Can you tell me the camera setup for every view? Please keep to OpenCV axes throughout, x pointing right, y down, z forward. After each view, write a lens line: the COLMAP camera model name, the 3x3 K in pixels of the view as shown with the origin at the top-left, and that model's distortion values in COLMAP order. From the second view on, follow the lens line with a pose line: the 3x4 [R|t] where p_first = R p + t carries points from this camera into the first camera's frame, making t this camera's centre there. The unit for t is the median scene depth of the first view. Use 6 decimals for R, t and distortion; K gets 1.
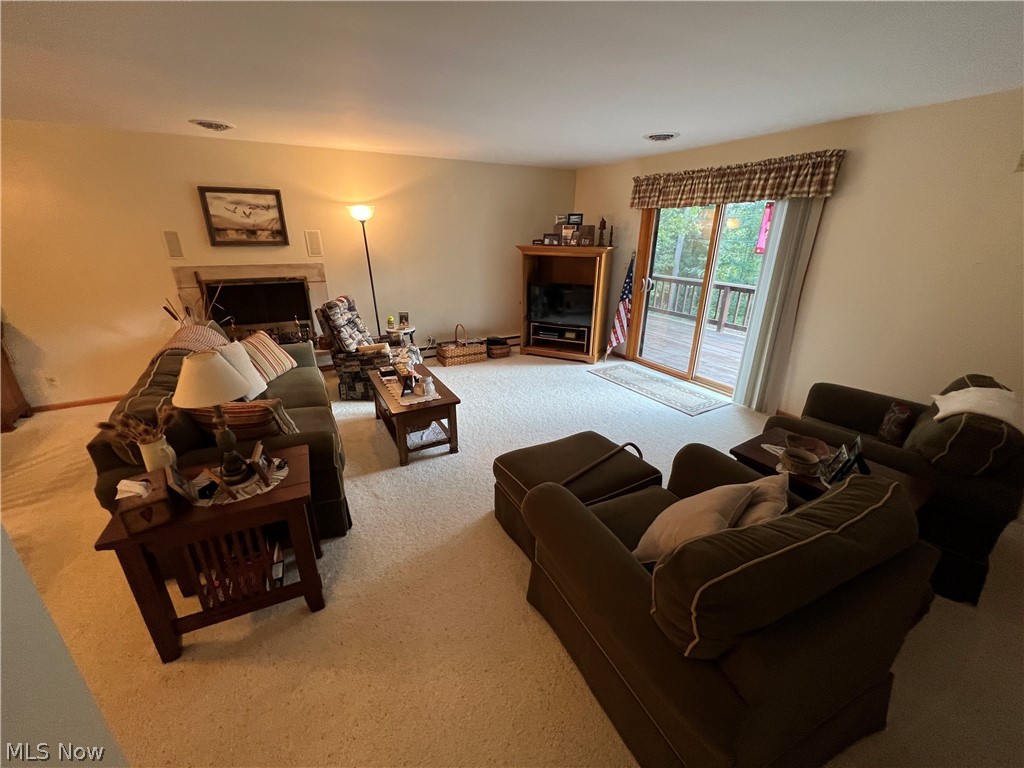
lens RADIAL K [[409.0, 0, 512.7], [0, 409.0, 388.0], [0, 0, 1]] dist [0.004604, -0.000292]
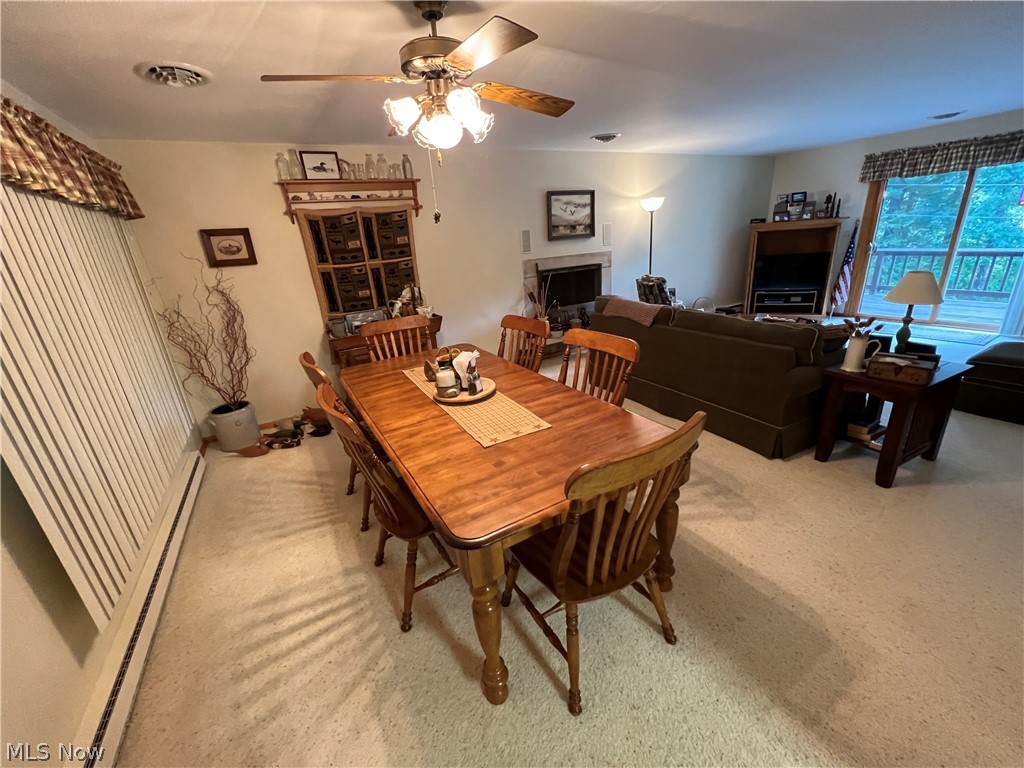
lens RADIAL K [[409.0, 0, 510.0], [0, 409.0, 383.5], [0, 0, 1]] dist [0.004604, -0.000292]
pose [[0.996481, -0.083679, -0.004914, -0.851442], [0.083519, 0.996145, -0.026824, 0.087746], [0.007140, 0.026319, 0.999628, -0.175369]]
